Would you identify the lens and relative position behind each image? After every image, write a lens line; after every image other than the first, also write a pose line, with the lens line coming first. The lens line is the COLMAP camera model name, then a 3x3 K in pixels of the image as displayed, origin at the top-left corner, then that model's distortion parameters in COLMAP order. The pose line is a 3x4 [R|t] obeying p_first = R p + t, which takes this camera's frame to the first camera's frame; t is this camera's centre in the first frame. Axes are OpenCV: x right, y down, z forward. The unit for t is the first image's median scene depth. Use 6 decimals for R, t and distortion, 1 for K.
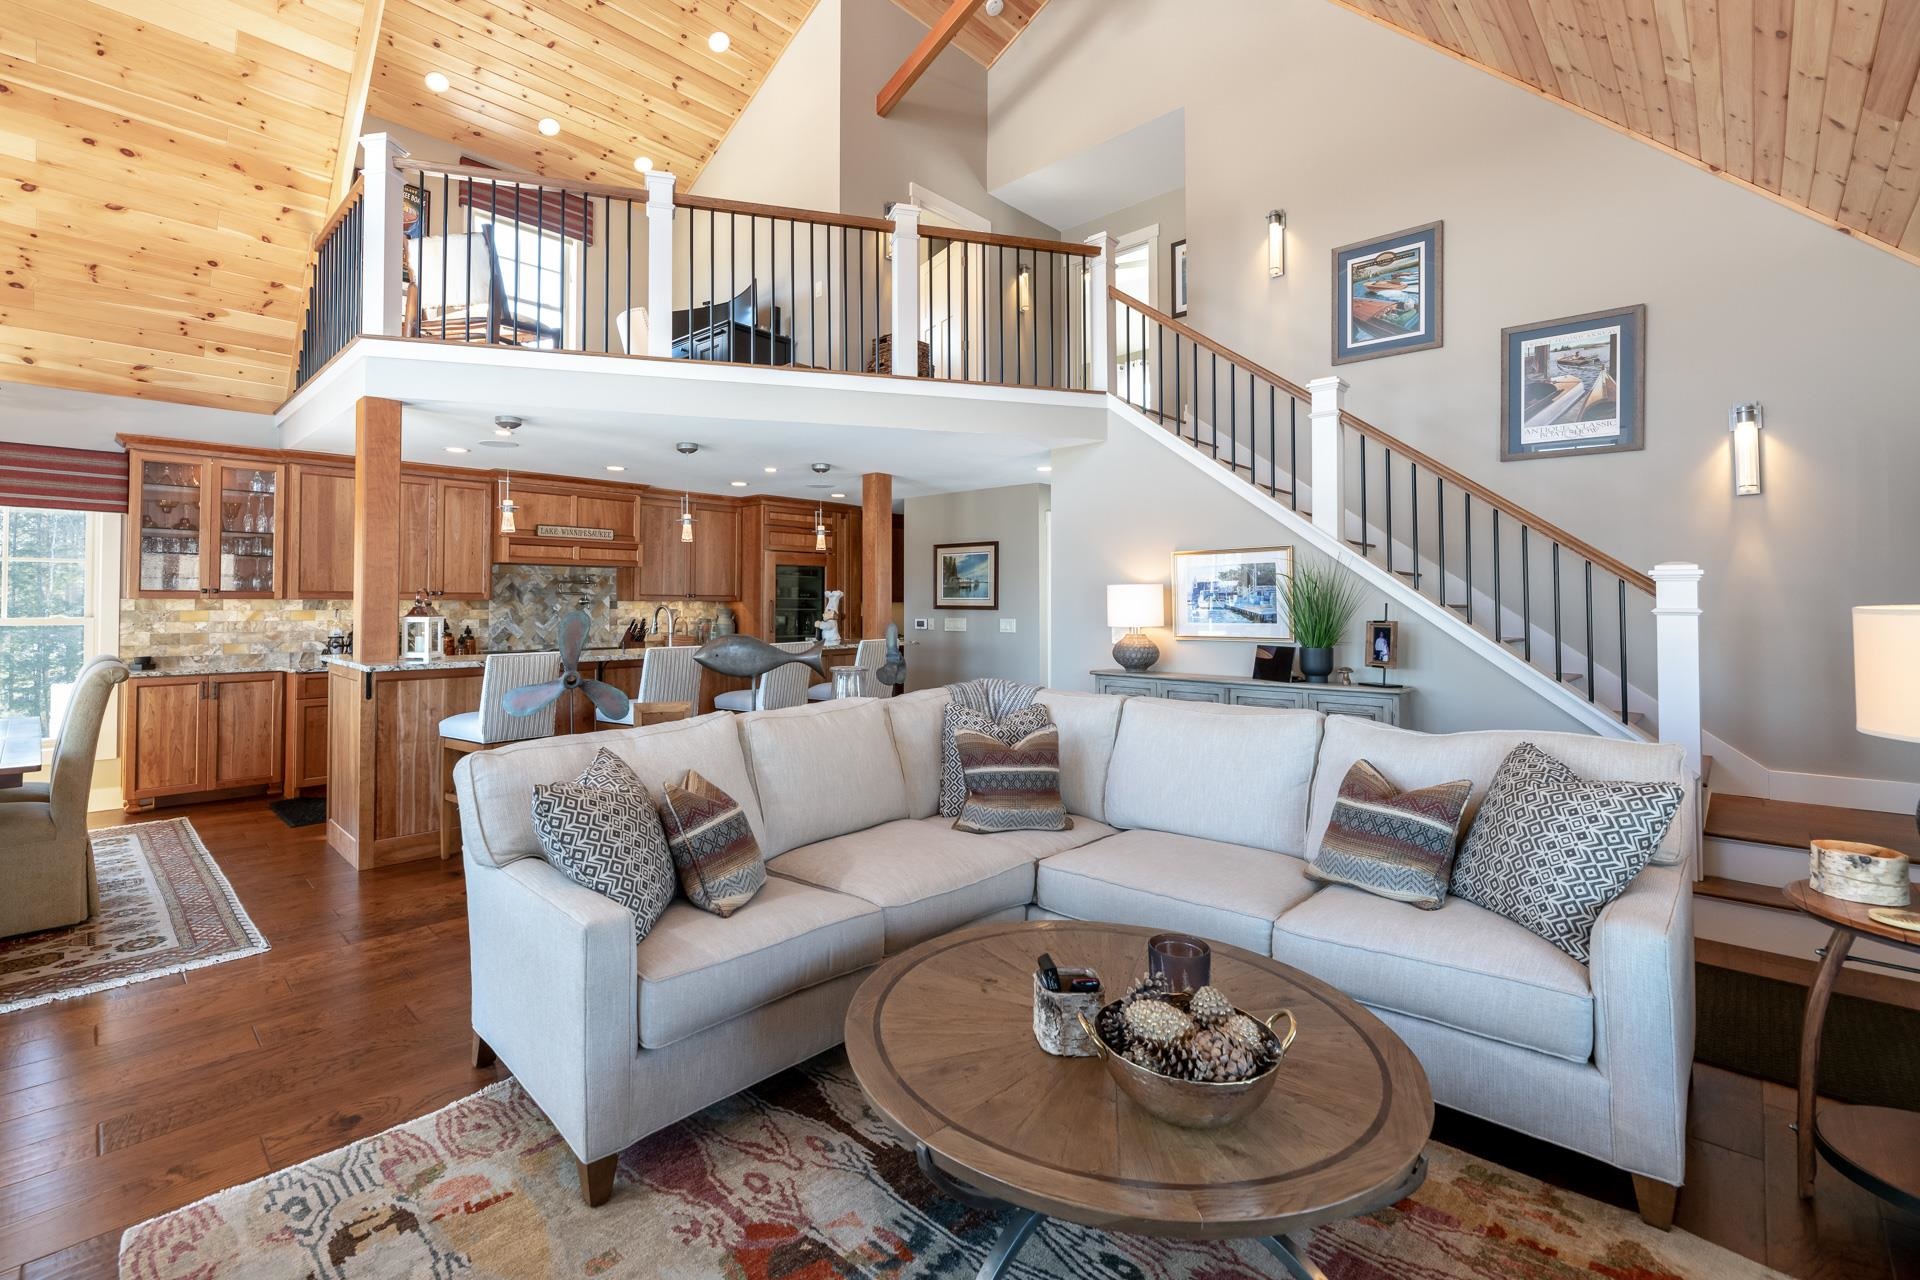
lens RADIAL K [[858.9, 0, 907.4], [0, 858.9, 587.0], [0, 0, 1]] dist [-0.004542, 0.001884]
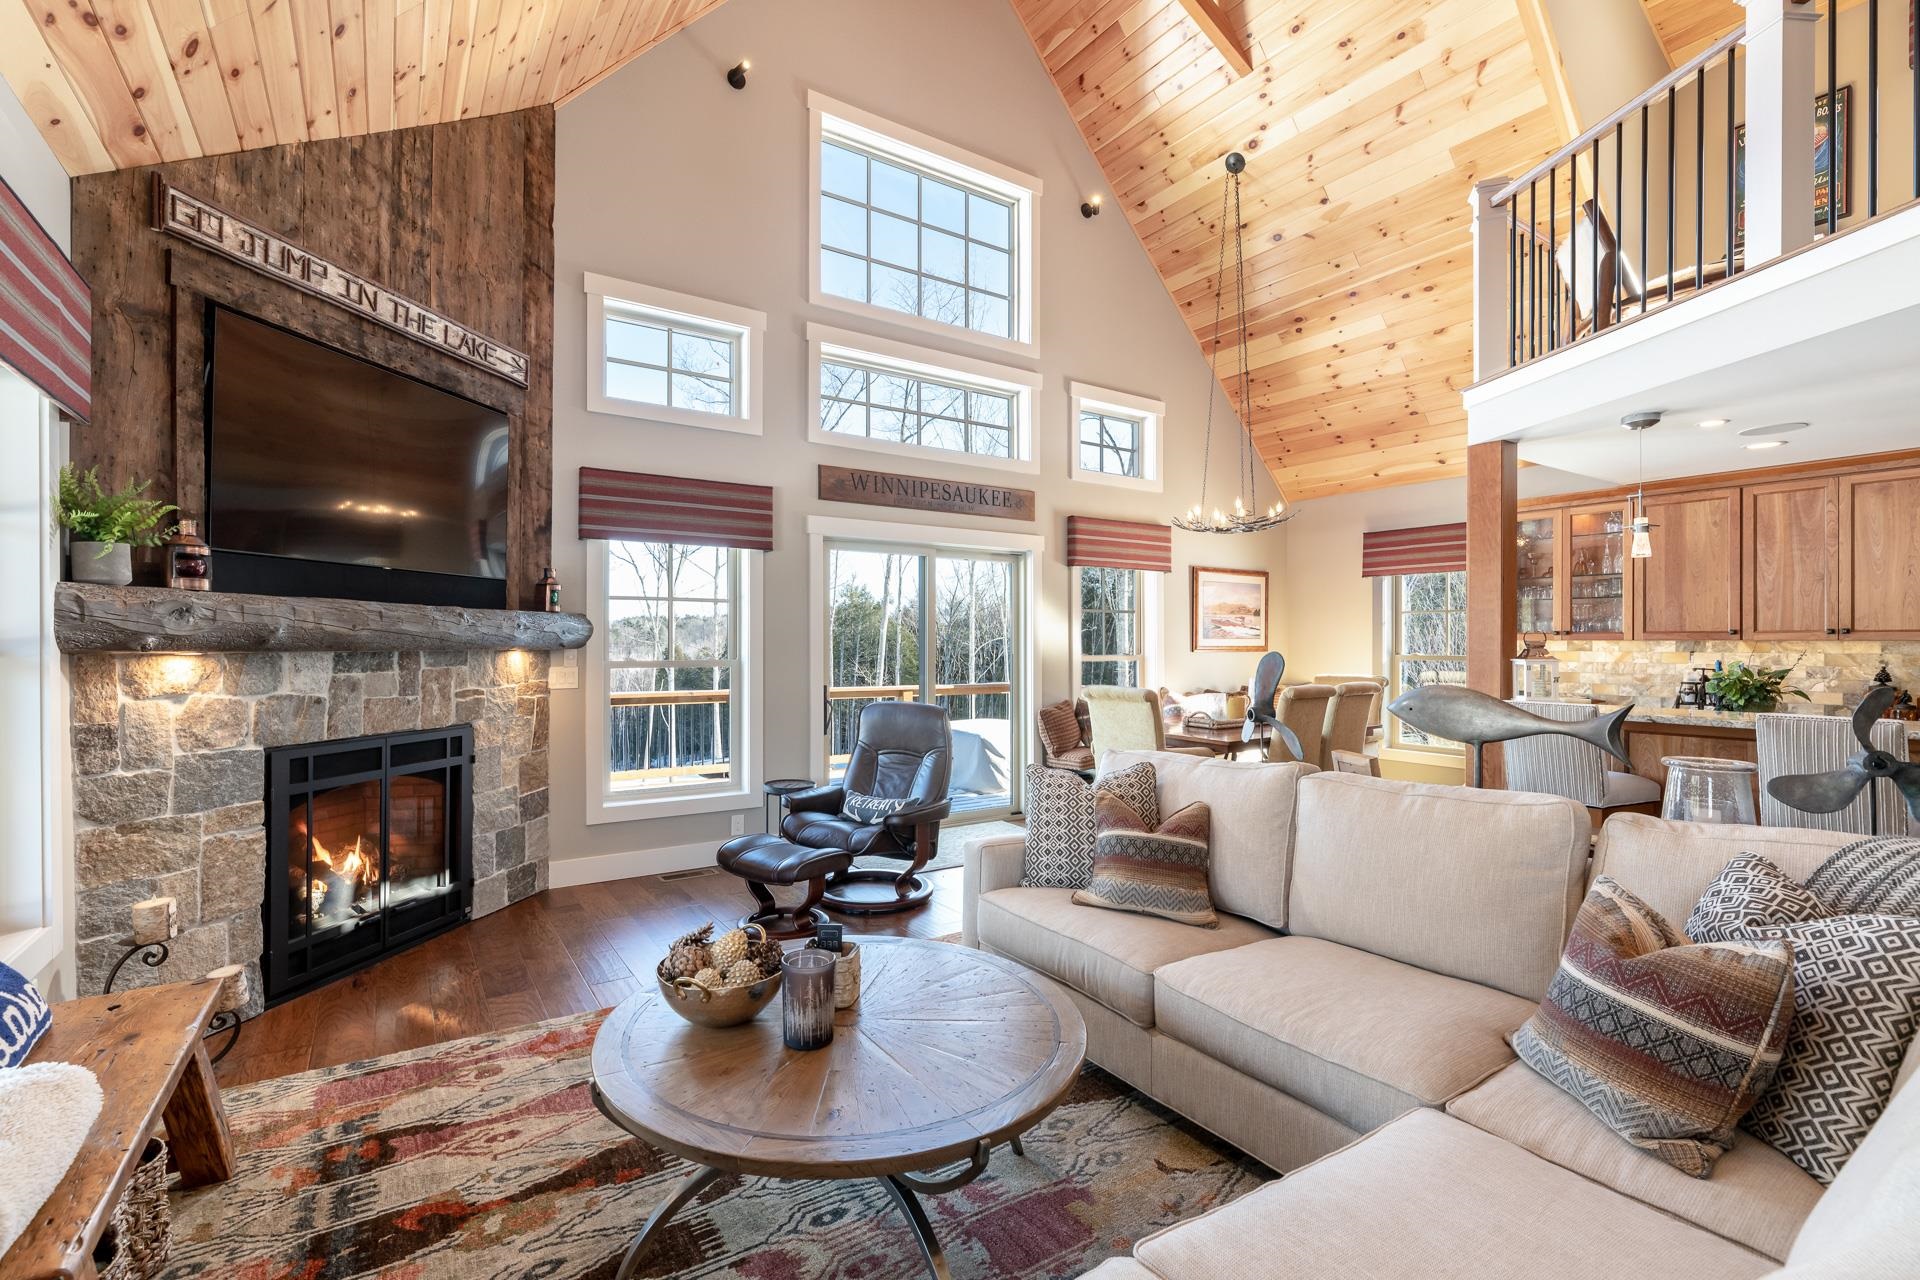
lens RADIAL K [[858.9, 0, 890.4], [0, 858.9, 638.3], [0, 0, 1]] dist [-0.004542, 0.001884]
pose [[-0.205326, -0.007243, -0.978667, 0.377117], [0.020563, 0.999720, -0.011713, 0.005896], [0.978478, -0.022529, -0.205120, 0.374331]]
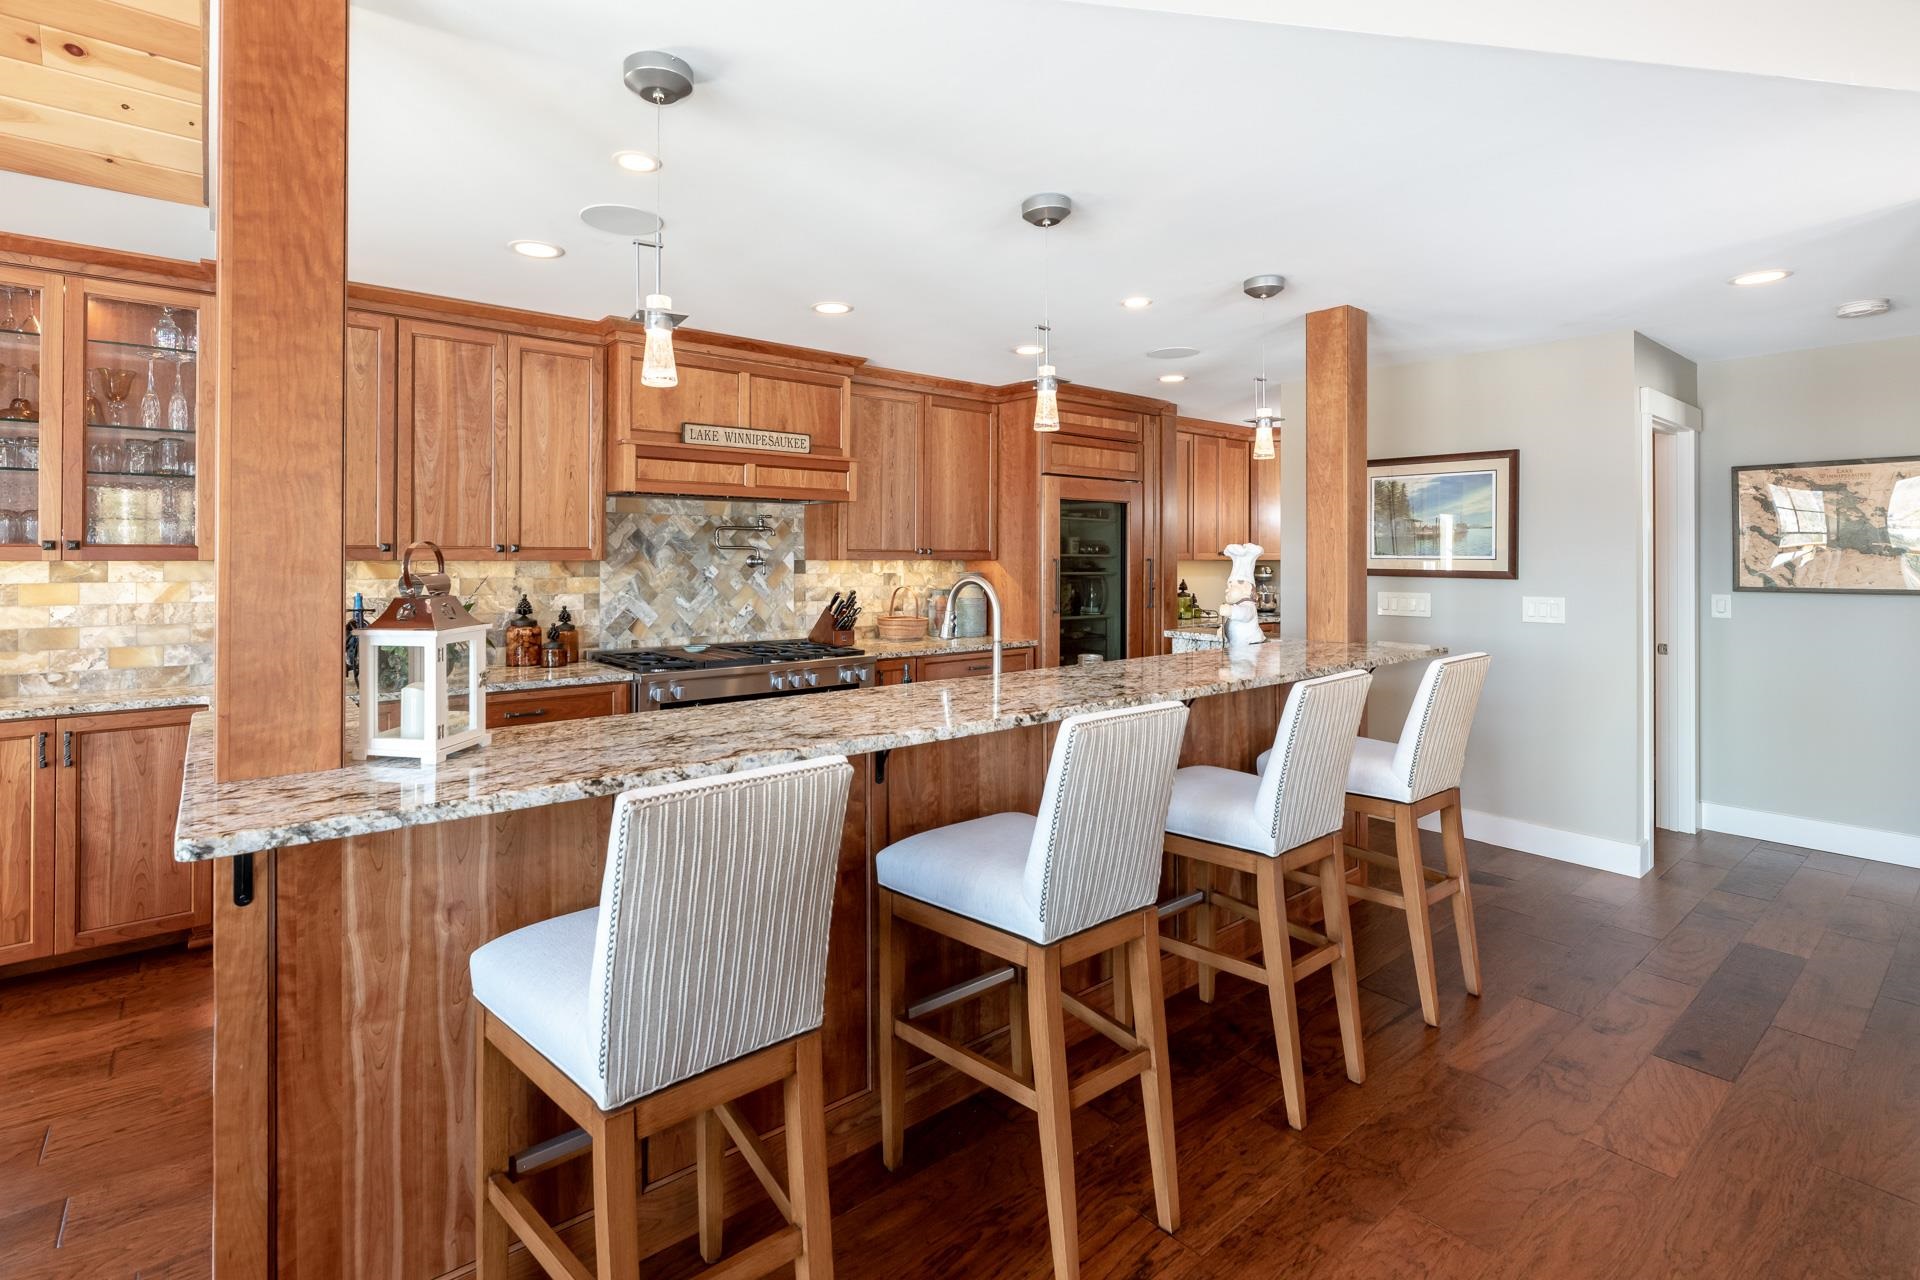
lens RADIAL K [[858.9, 0, 888.7], [0, 858.9, 554.0], [0, 0, 1]] dist [-0.004542, 0.001884]
pose [[0.992739, 0.001864, -0.120275, -0.267757], [0.000551, 0.999799, 0.020039, 0.000193], [0.120288, -0.019960, 0.992538, 0.535539]]
